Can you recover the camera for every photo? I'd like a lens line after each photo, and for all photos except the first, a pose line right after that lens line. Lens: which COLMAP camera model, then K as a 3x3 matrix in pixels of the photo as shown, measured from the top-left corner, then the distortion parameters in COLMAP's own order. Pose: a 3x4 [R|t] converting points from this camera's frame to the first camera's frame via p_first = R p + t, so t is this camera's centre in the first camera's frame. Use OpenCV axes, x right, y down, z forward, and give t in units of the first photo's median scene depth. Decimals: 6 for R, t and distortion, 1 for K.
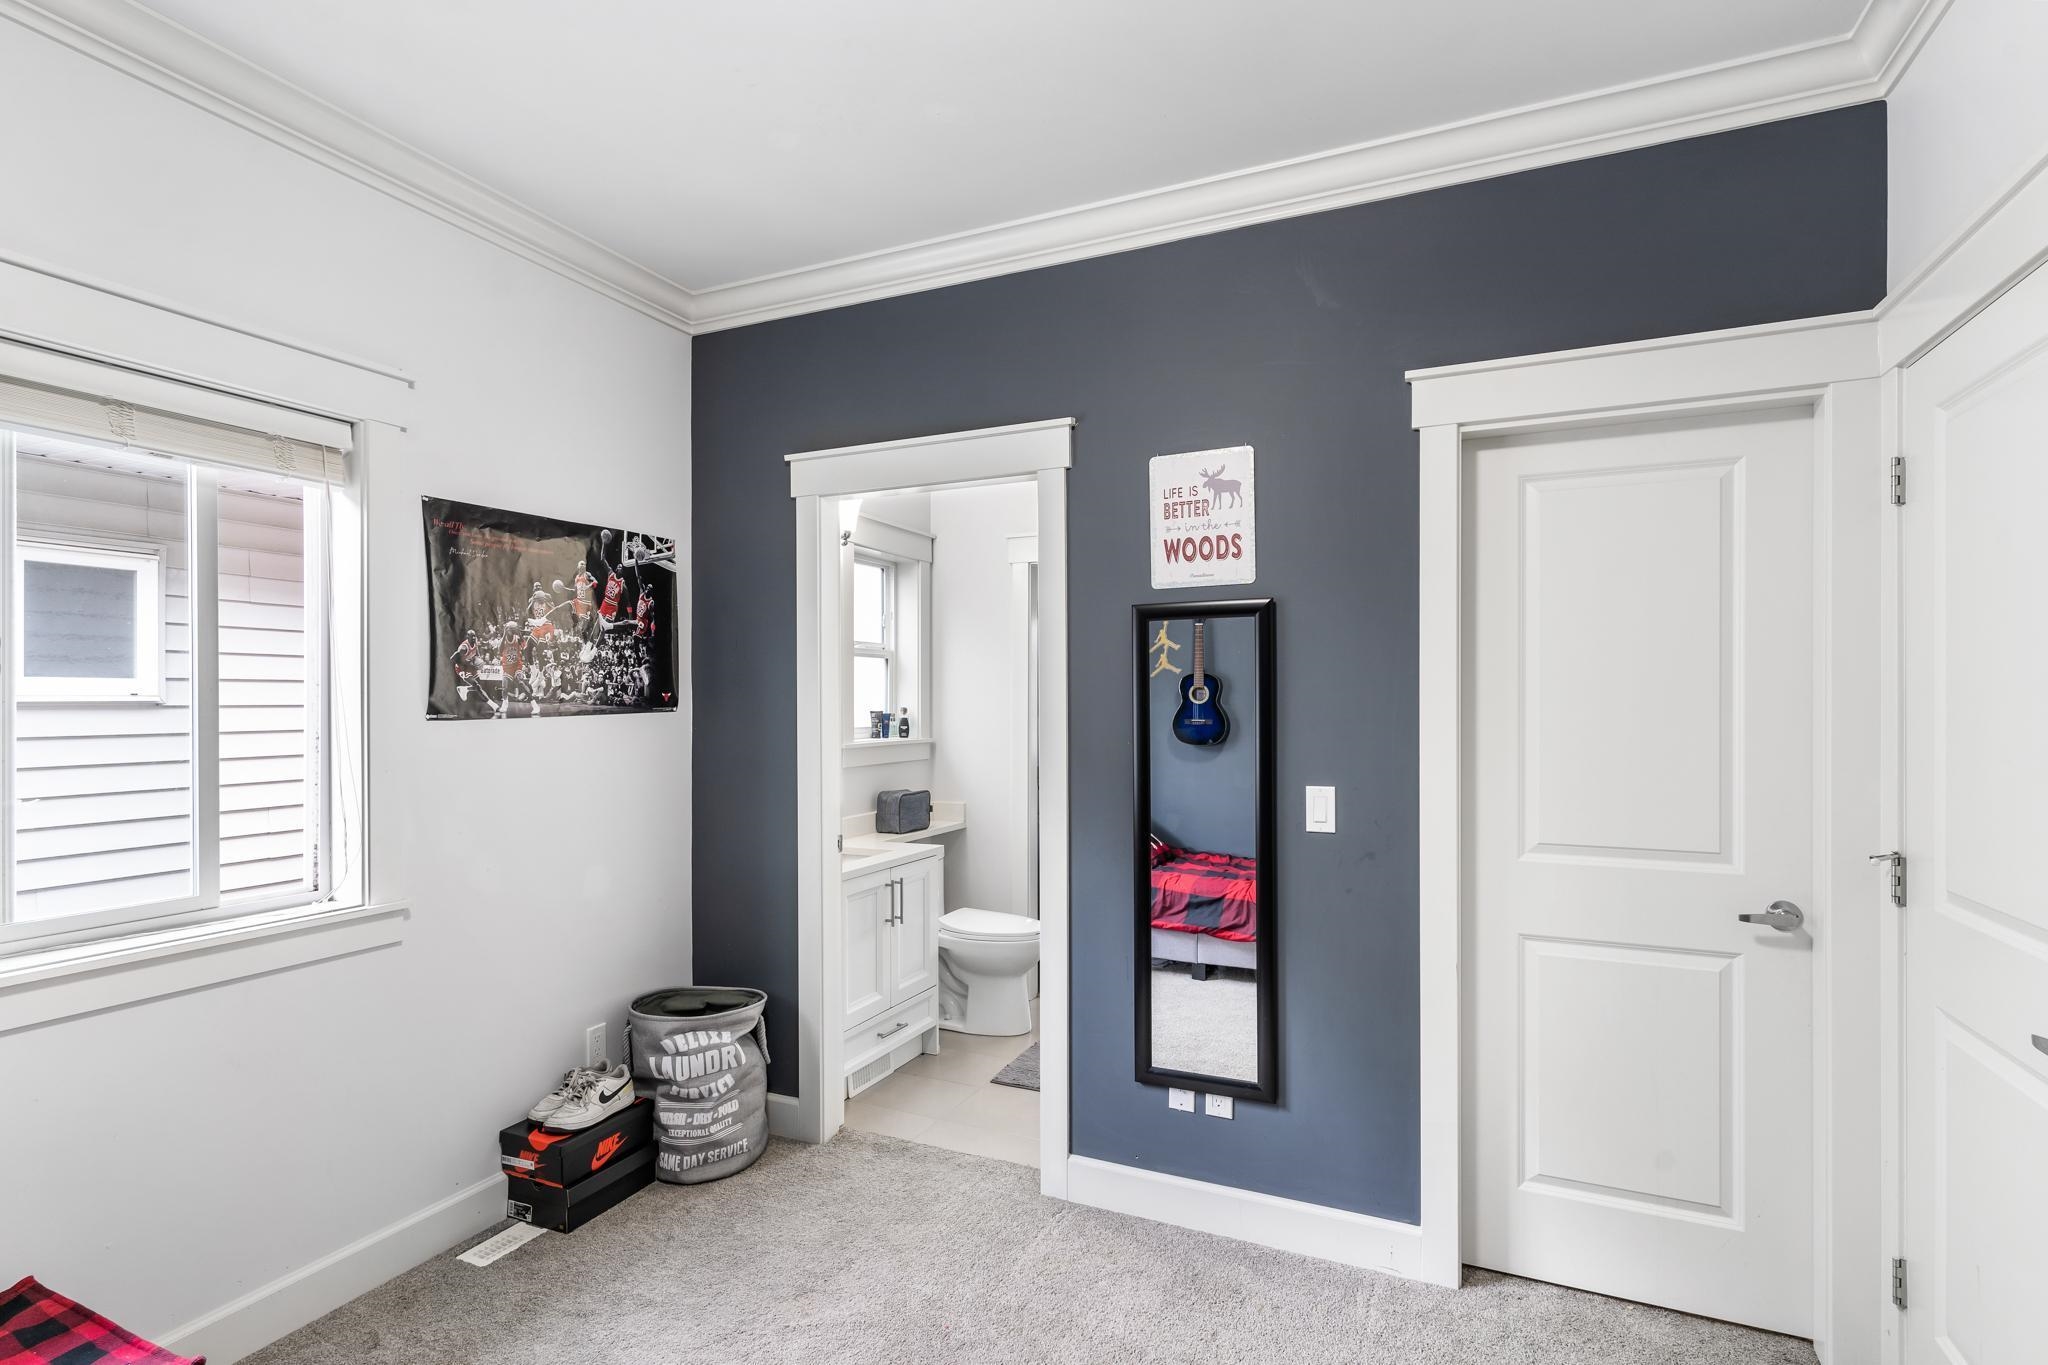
lens RADIAL K [[984.9, 0, 1013.7], [0, 984.9, 698.5], [0, 0, 1]] dist [-0.000539, -0.001141]
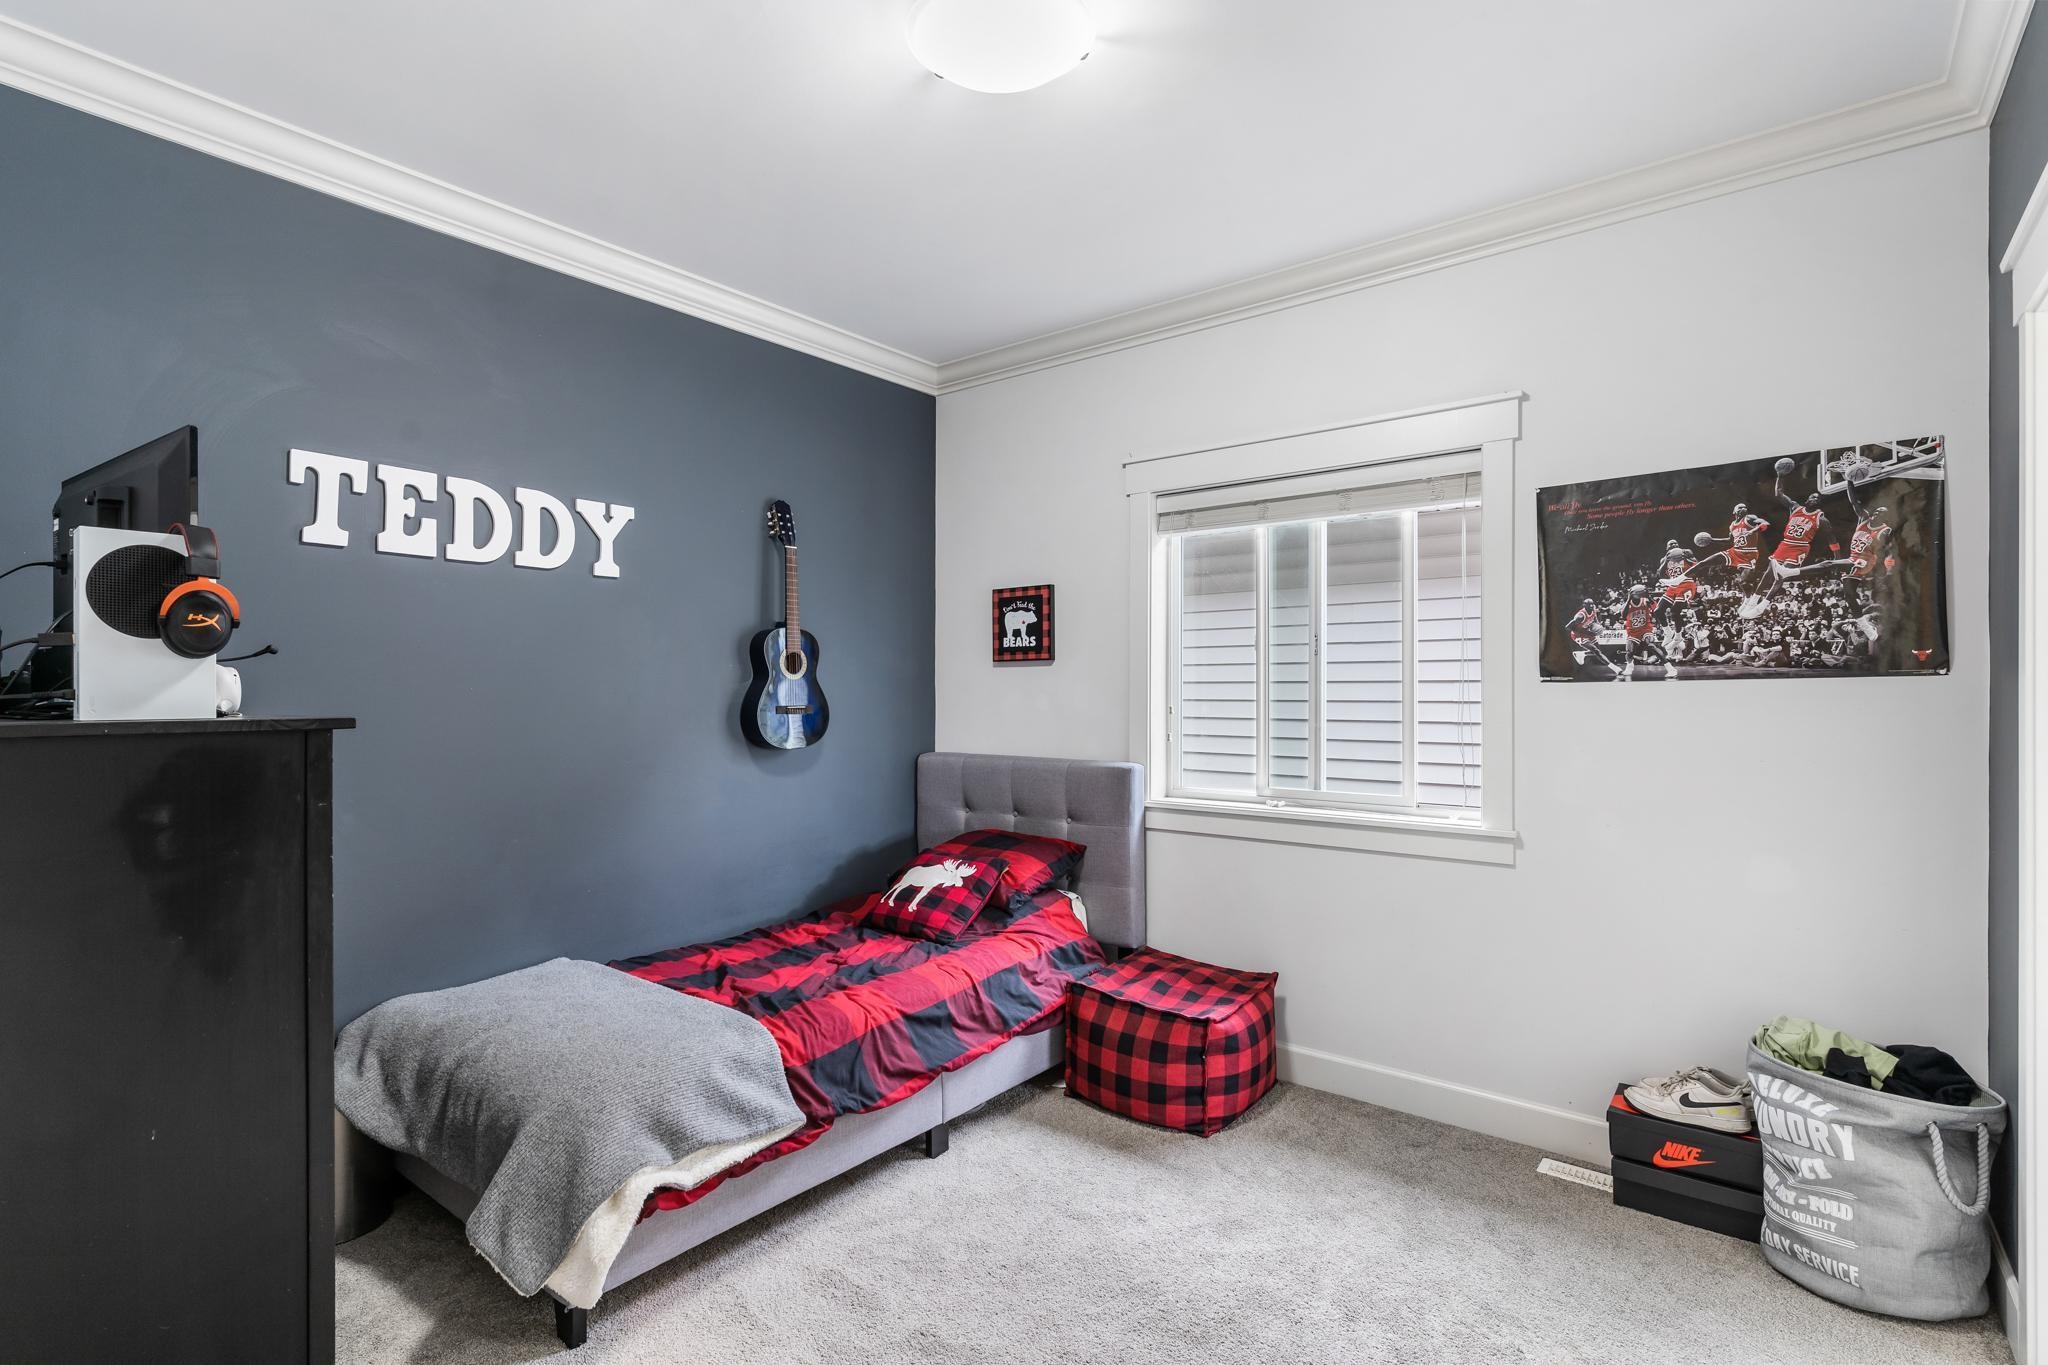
lens RADIAL K [[984.9, 0, 1015.0], [0, 984.9, 680.7], [0, 0, 1]] dist [-0.000539, -0.001141]
pose [[-0.245012, -0.000729, -0.969520, 0.590605], [0.005810, 0.999981, -0.002221, 0.017183], [0.969503, -0.006177, -0.245003, 0.601550]]
